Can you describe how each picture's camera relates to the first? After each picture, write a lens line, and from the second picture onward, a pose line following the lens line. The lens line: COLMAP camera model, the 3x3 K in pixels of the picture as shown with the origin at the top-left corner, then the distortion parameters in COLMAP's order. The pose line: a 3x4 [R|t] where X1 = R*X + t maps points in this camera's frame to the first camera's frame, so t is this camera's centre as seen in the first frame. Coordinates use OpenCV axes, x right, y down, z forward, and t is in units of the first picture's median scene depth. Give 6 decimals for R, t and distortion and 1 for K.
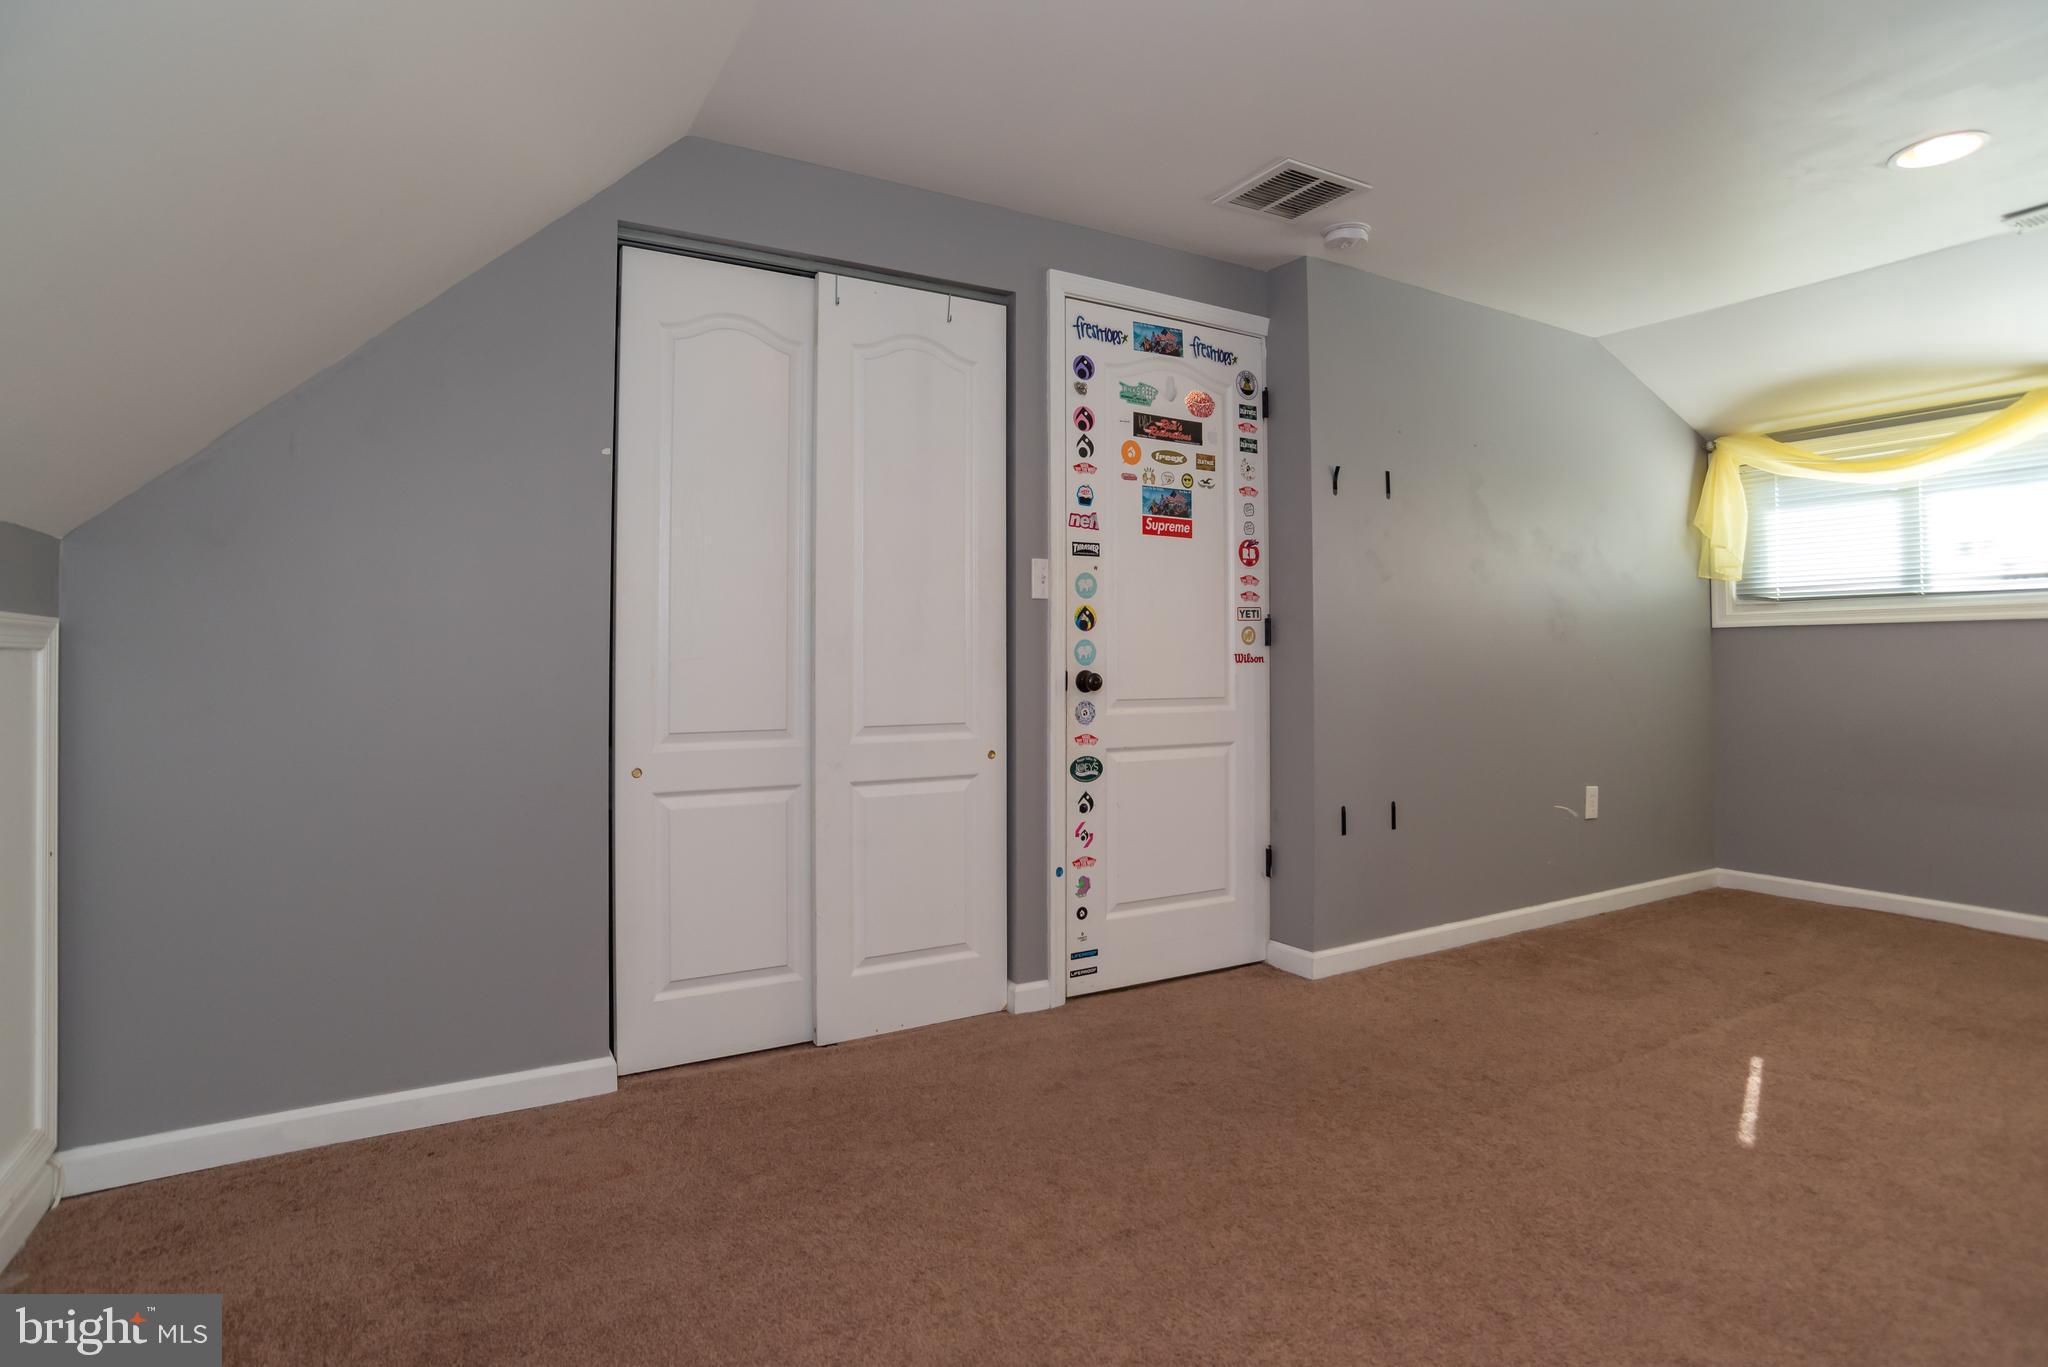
lens RADIAL K [[1045.0, 0, 1017.9], [0, 1045.0, 669.7], [0, 0, 1]] dist [-0.069384, 0.039575]
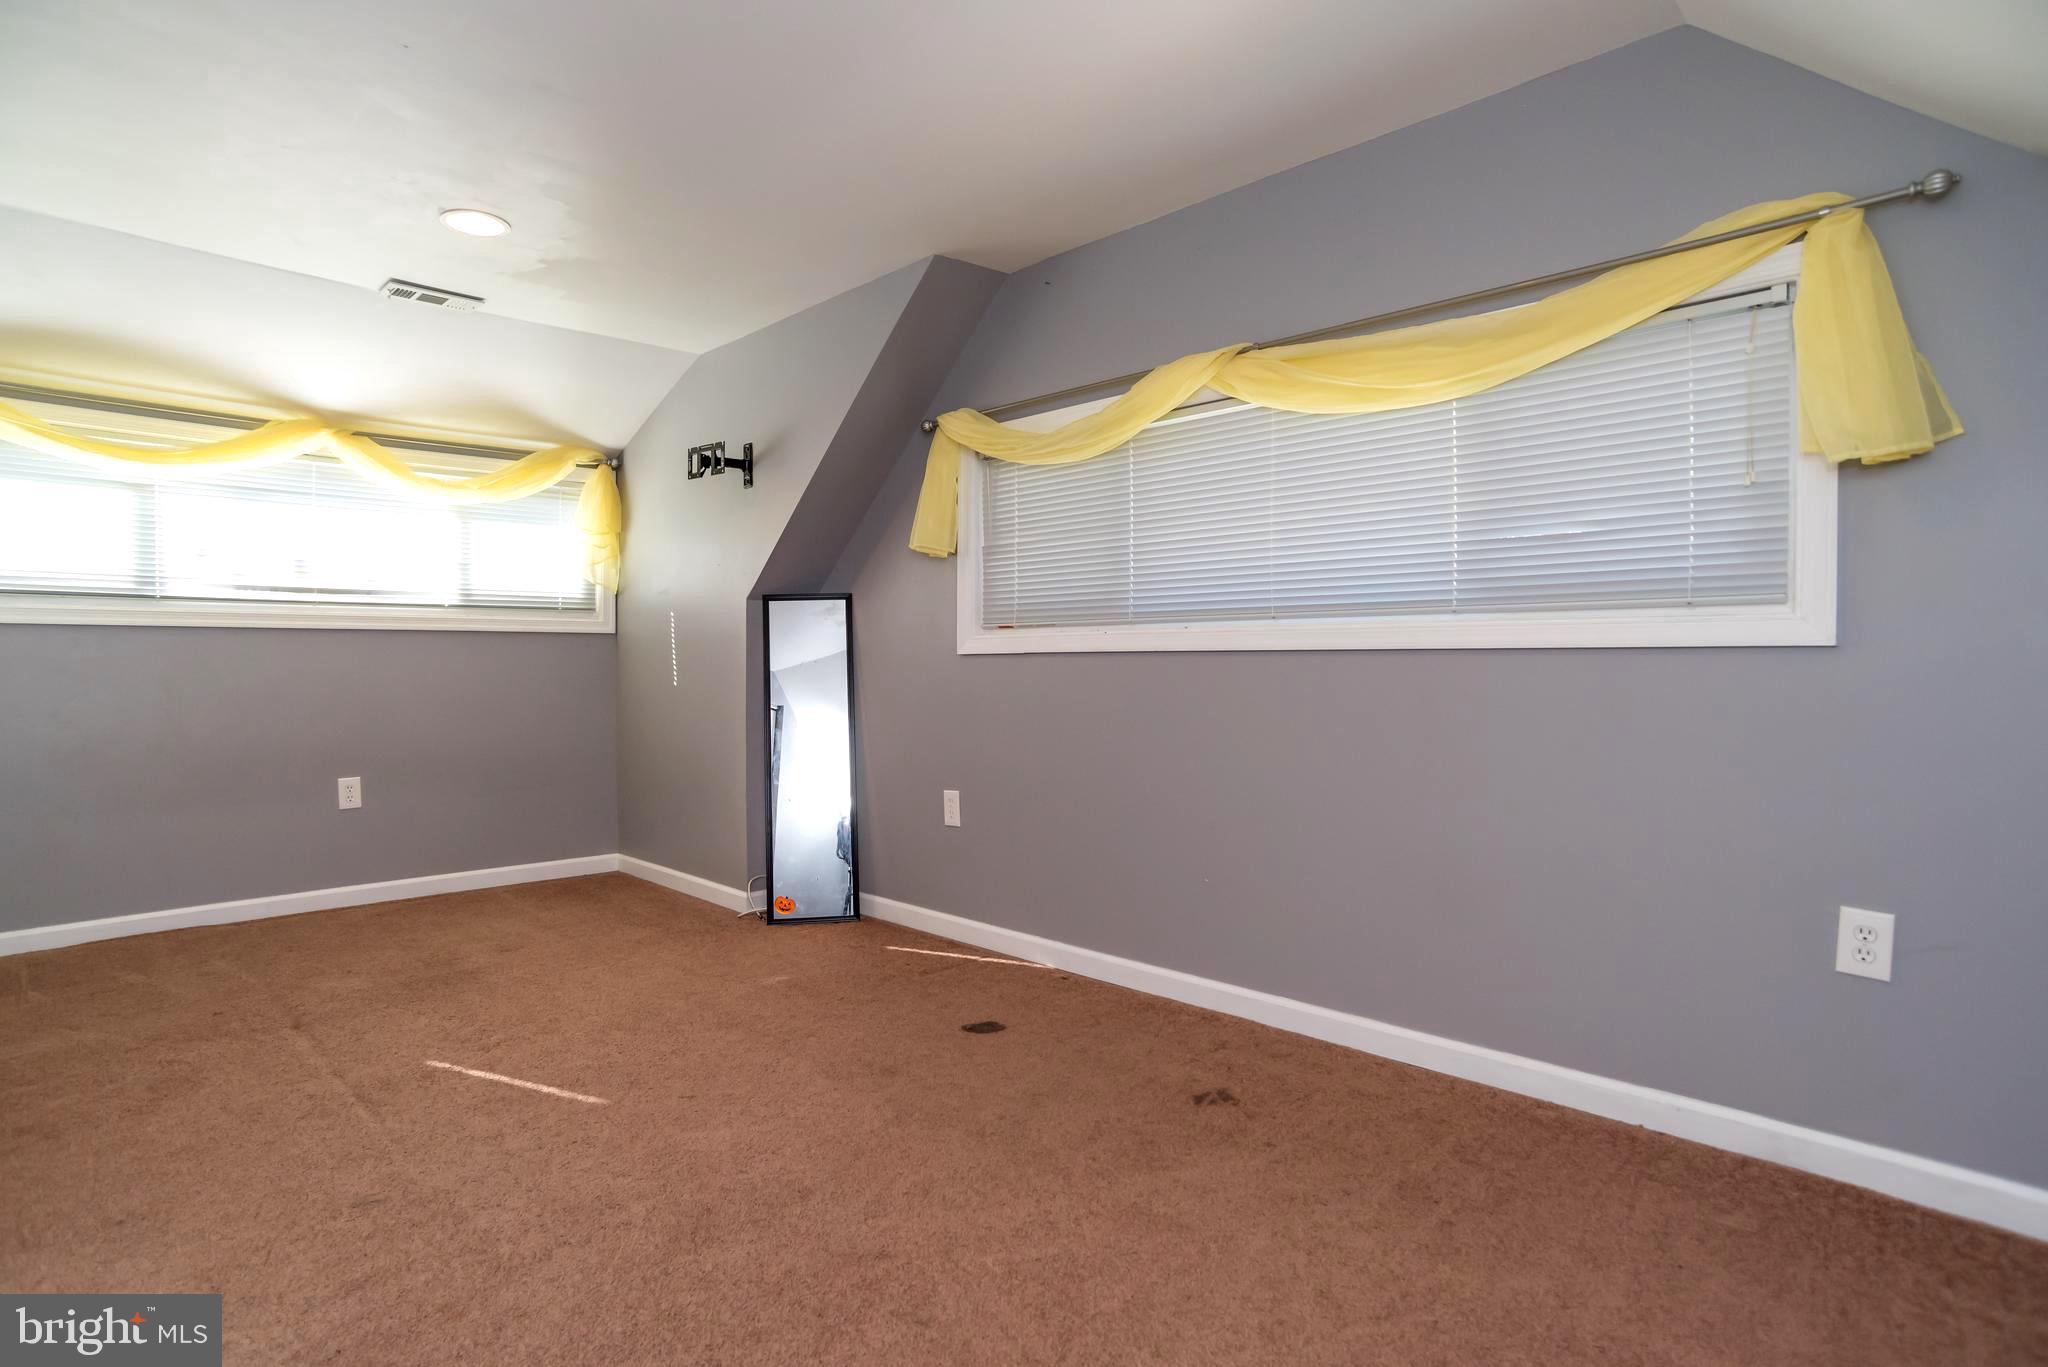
lens RADIAL K [[1045.0, 0, 1017.9], [0, 1045.0, 669.7], [0, 0, 1]] dist [-0.069384, 0.039575]
pose [[-0.253194, -0.001710, 0.967414, -0.306587], [0.013022, 0.999902, 0.005176, 0.000697], [-0.967328, 0.013908, -0.253147, 0.554523]]
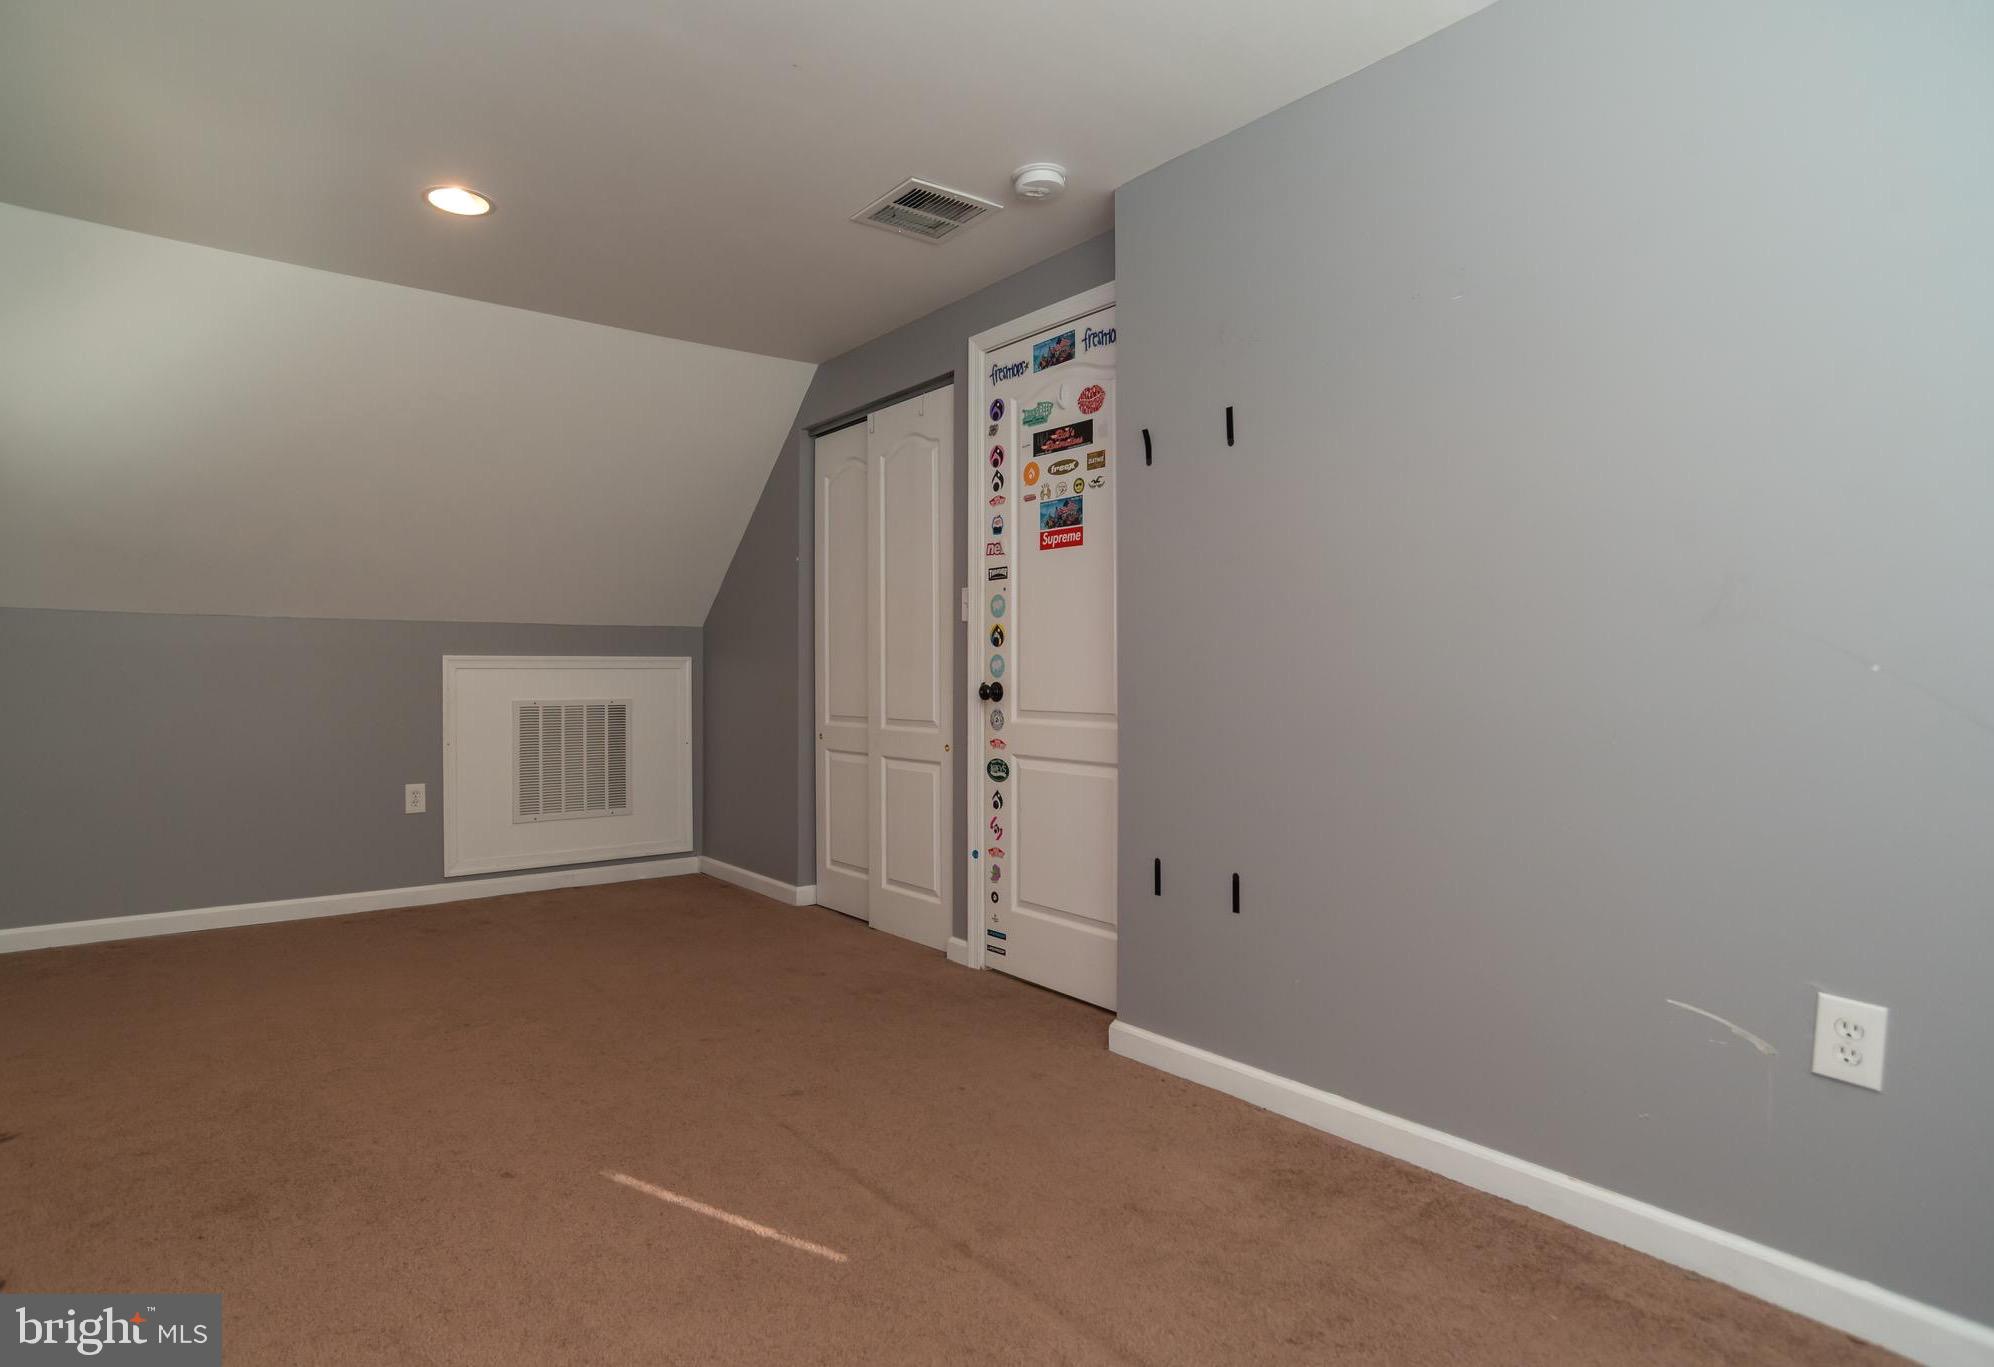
lens RADIAL K [[1087.5, 0, 997.0], [0, 1087.5, 683.5], [0, 0, 1]] dist [-0.047812, 0.001219]
pose [[0.140092, 0.018433, -0.989967, 1.181327], [0.000656, 0.999825, 0.018710, -0.018912], [0.990138, -0.003270, 0.140055, 0.810586]]
